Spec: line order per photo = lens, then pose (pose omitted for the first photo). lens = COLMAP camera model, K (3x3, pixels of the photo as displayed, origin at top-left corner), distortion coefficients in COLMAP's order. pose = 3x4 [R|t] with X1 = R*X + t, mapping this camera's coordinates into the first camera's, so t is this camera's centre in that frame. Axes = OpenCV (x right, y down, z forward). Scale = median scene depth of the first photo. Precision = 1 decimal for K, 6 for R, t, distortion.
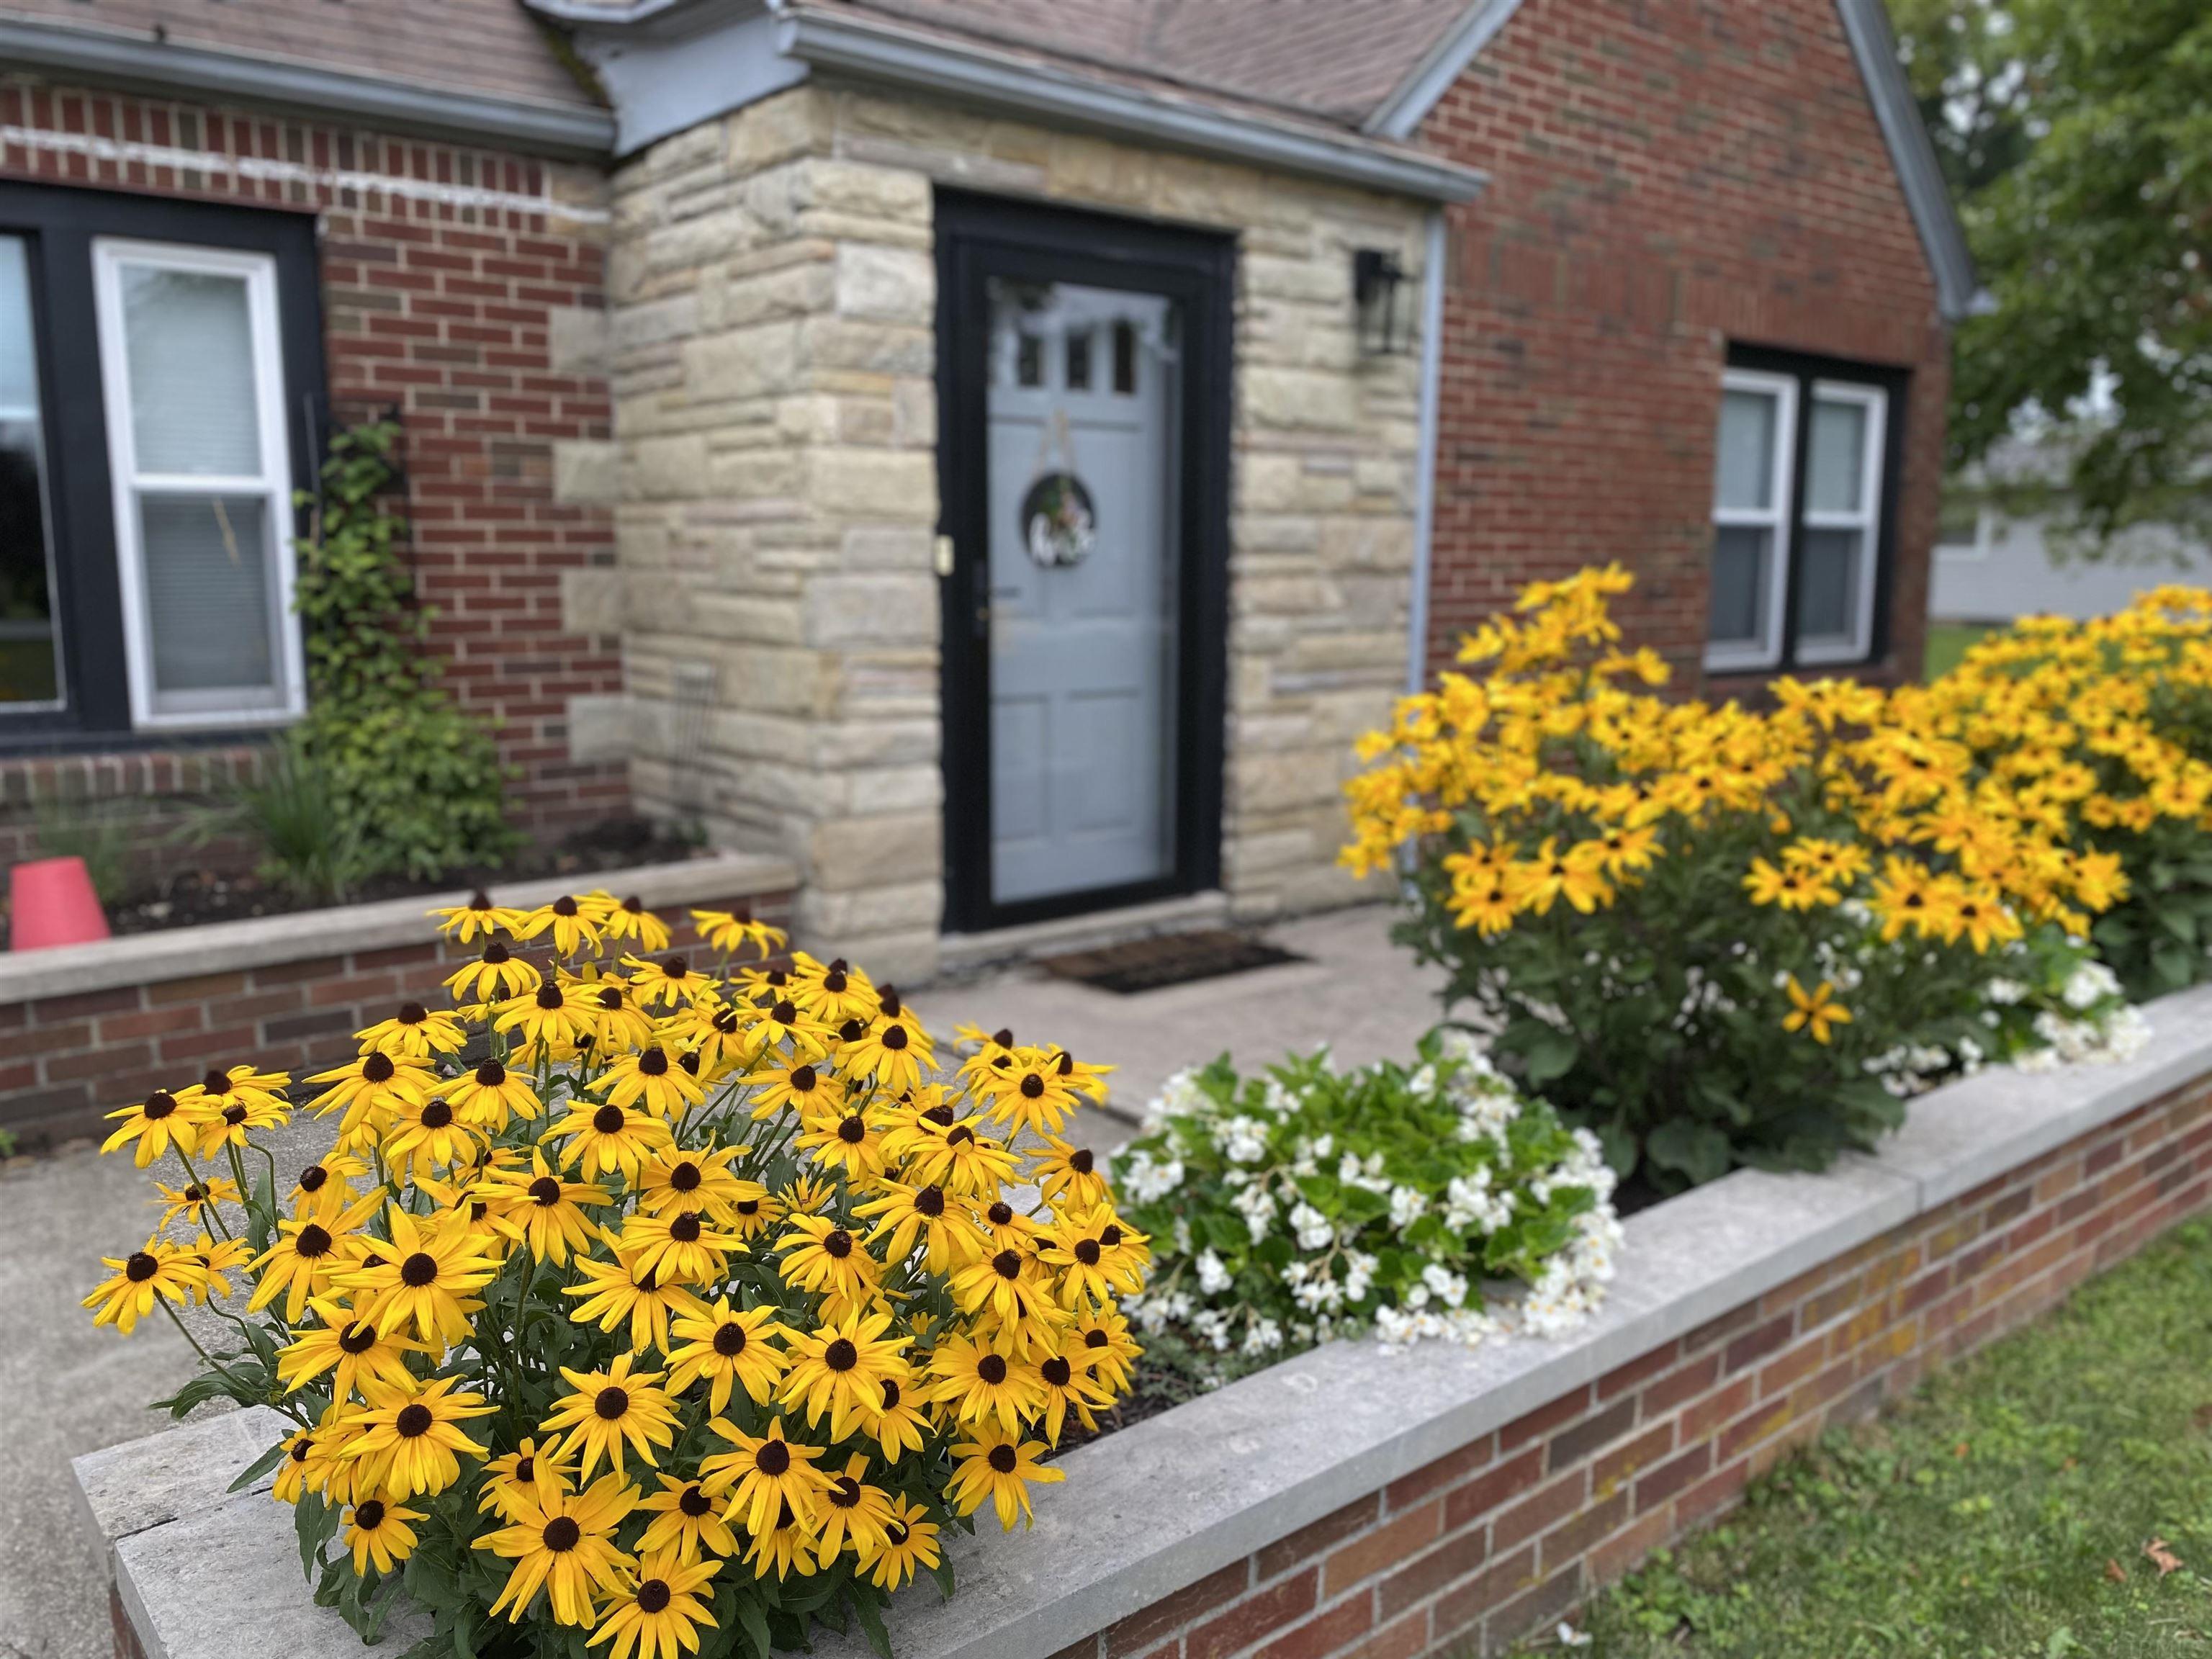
lens RADIAL K [[1671.1, 0, 1068.7], [0, 1671.1, 831.8], [0, 0, 1]] dist [0.006522, -0.000567]
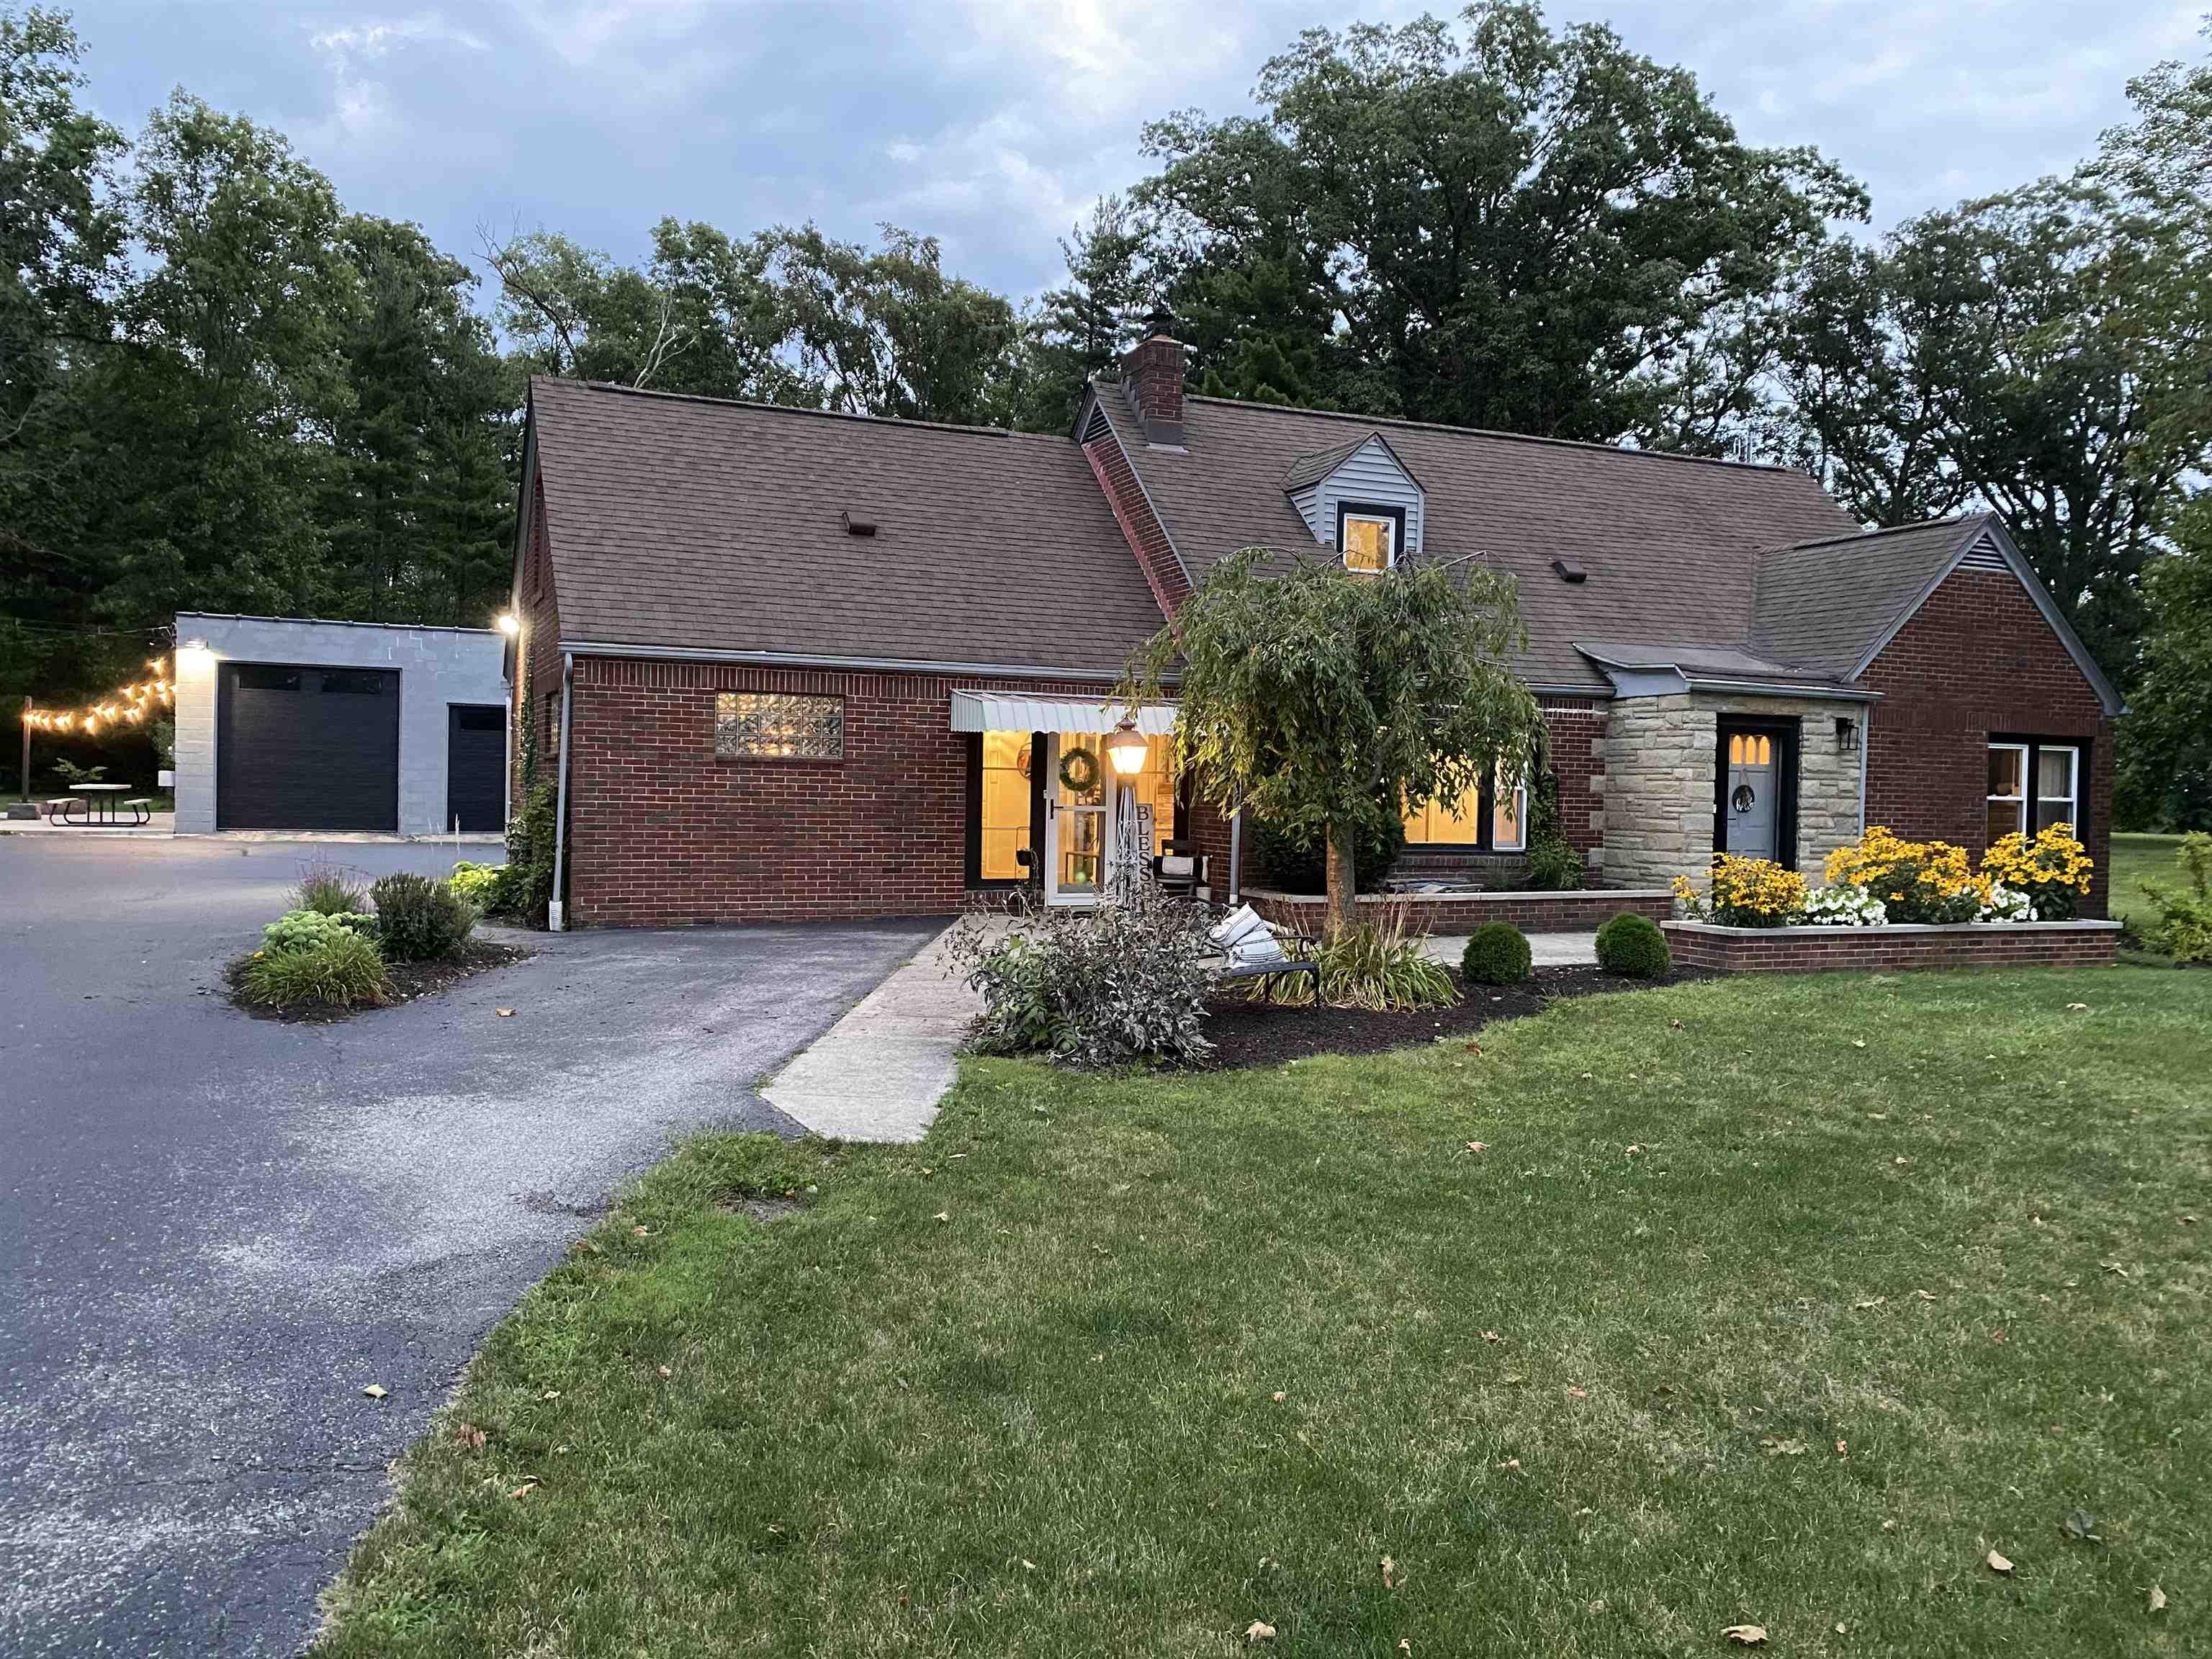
lens RADIAL K [[1684.9, 0, 1099.1], [0, 1684.9, 827.6], [0, 0, 1]] dist [0.016053, -0.003170]
pose [[0.966762, 0.017157, -0.255101, -0.406318], [-0.054649, 0.988554, -0.140622, 0.436999], [0.249768, 0.149889, 0.956634, -2.676607]]
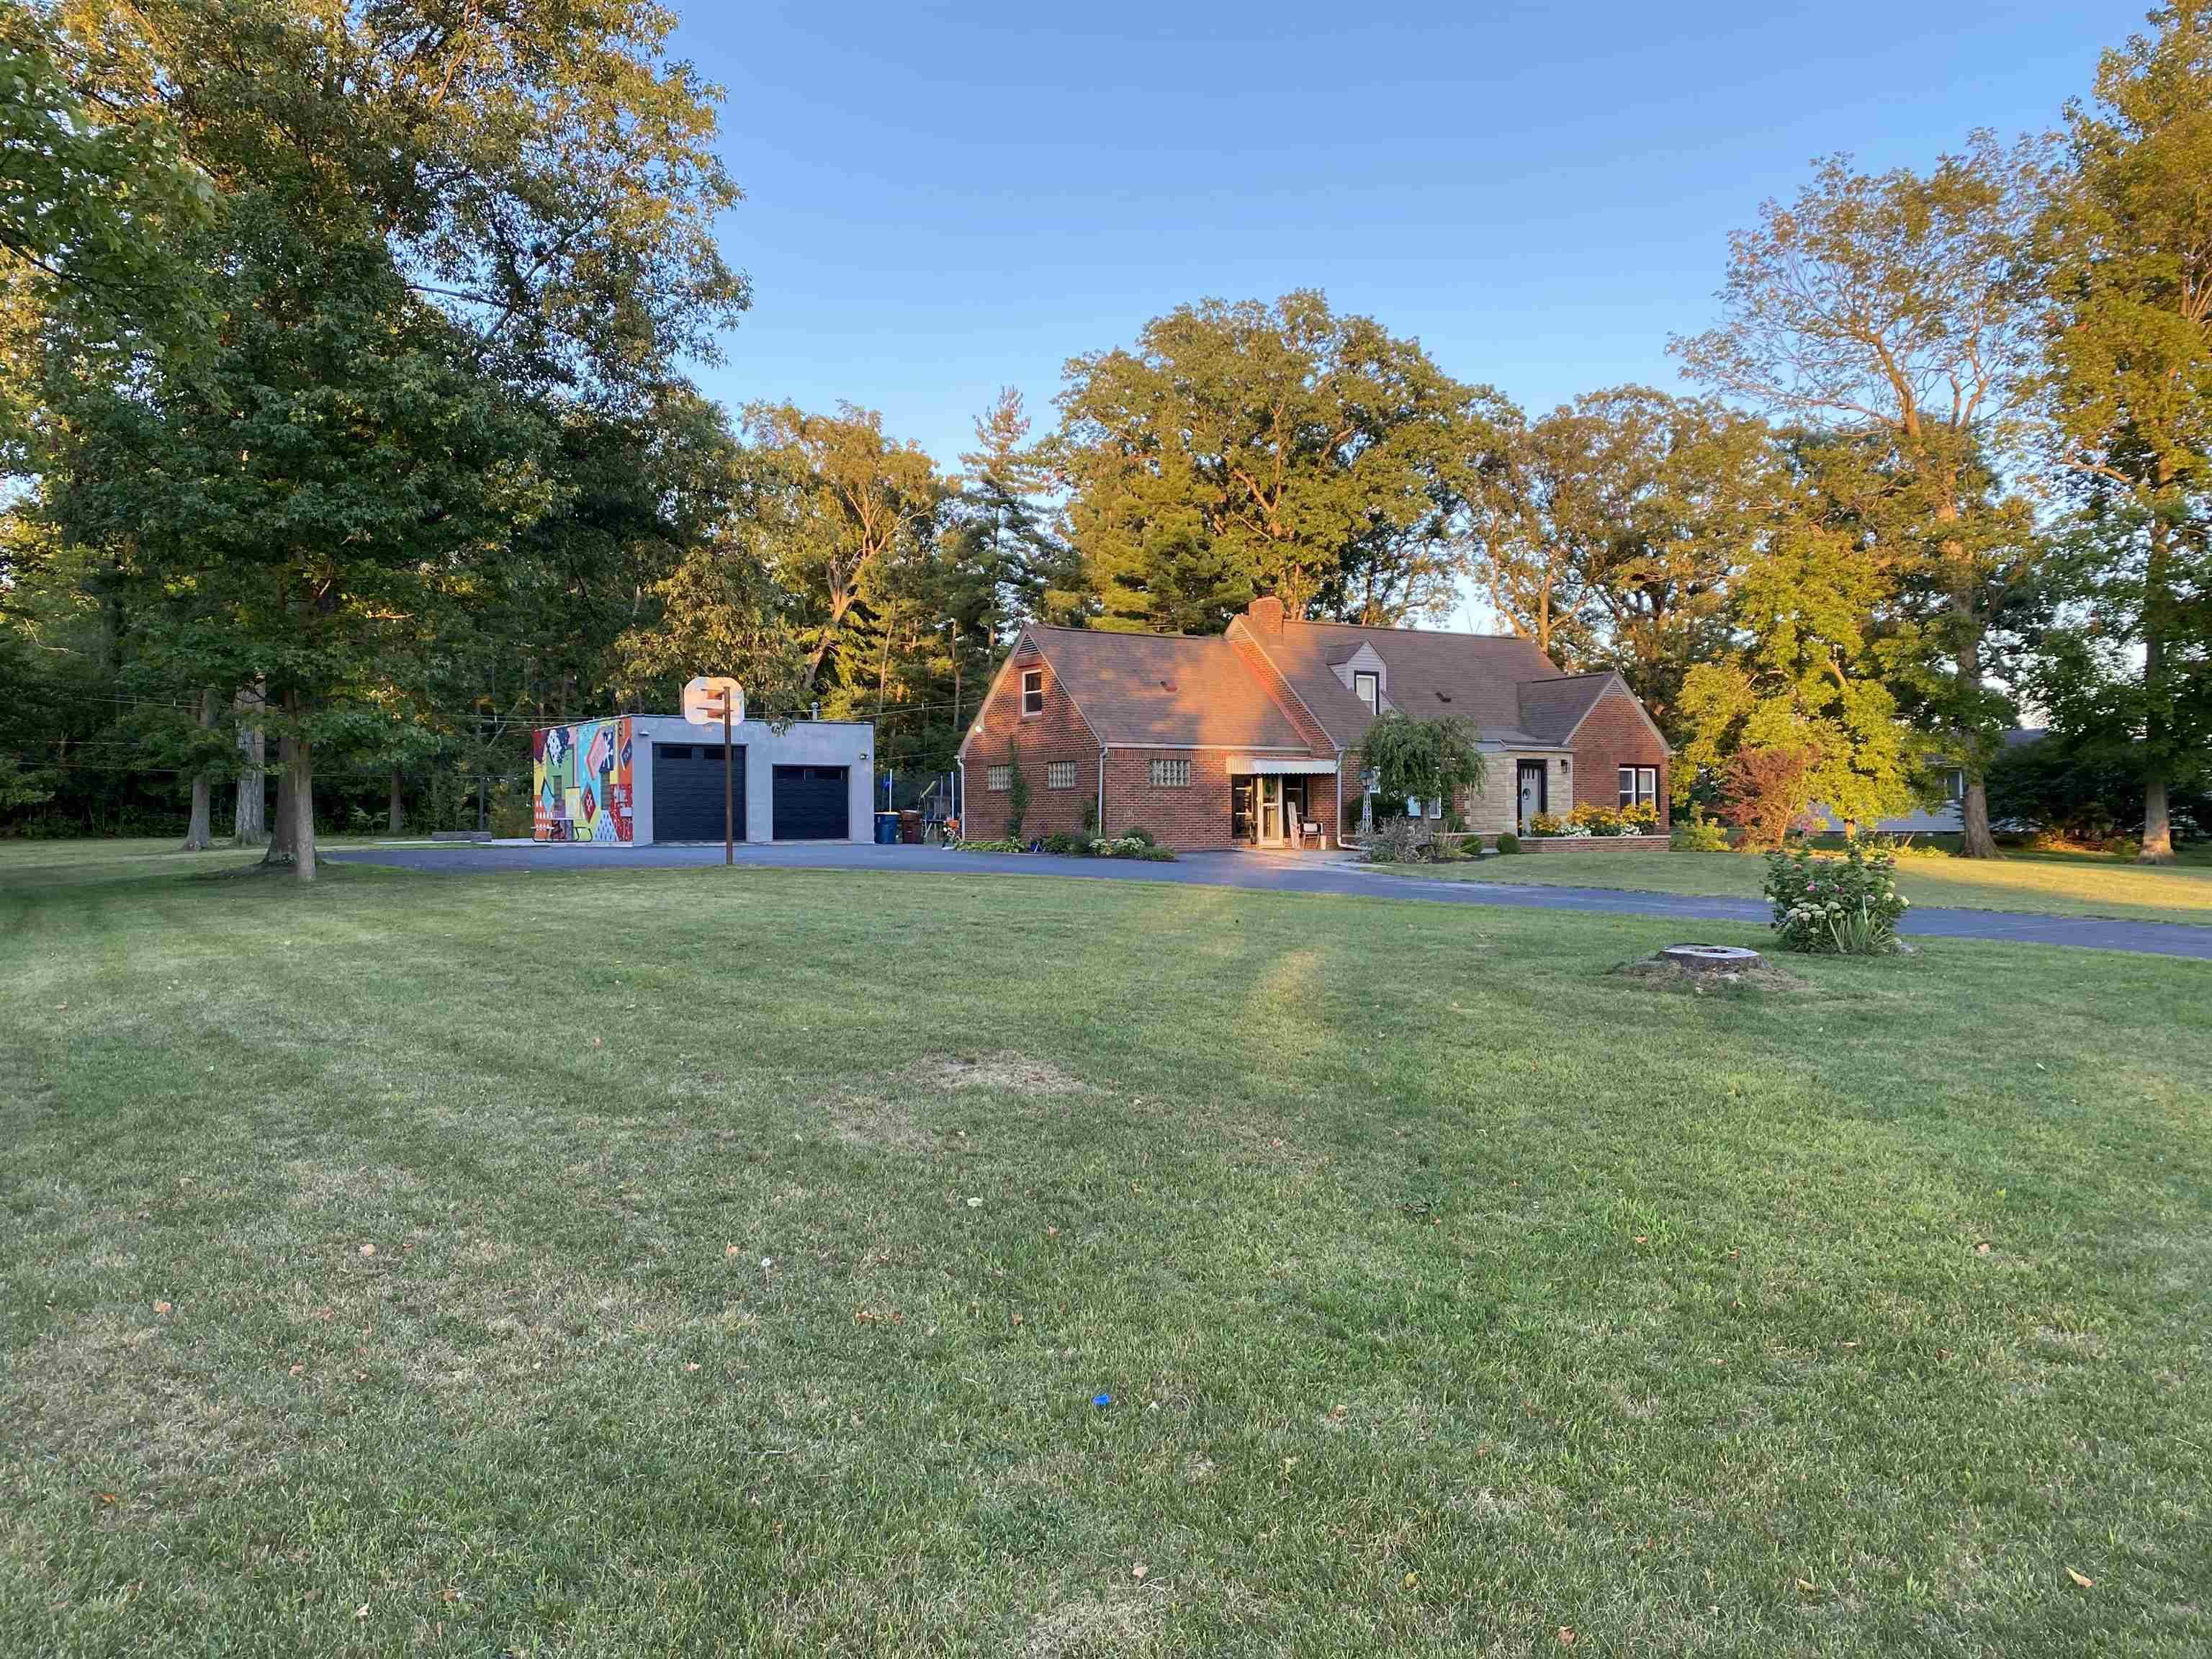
lens RADIAL K [[1685.2, 0, 1106.0], [0, 1685.2, 829.5], [0, 0, 1]] dist [0.152142, -0.300203]
pose [[0.998342, -0.017095, -0.054966, -1.655967], [0.007756, 0.986126, -0.165819, 1.389344], [0.057038, 0.165118, 0.984623, -7.501517]]
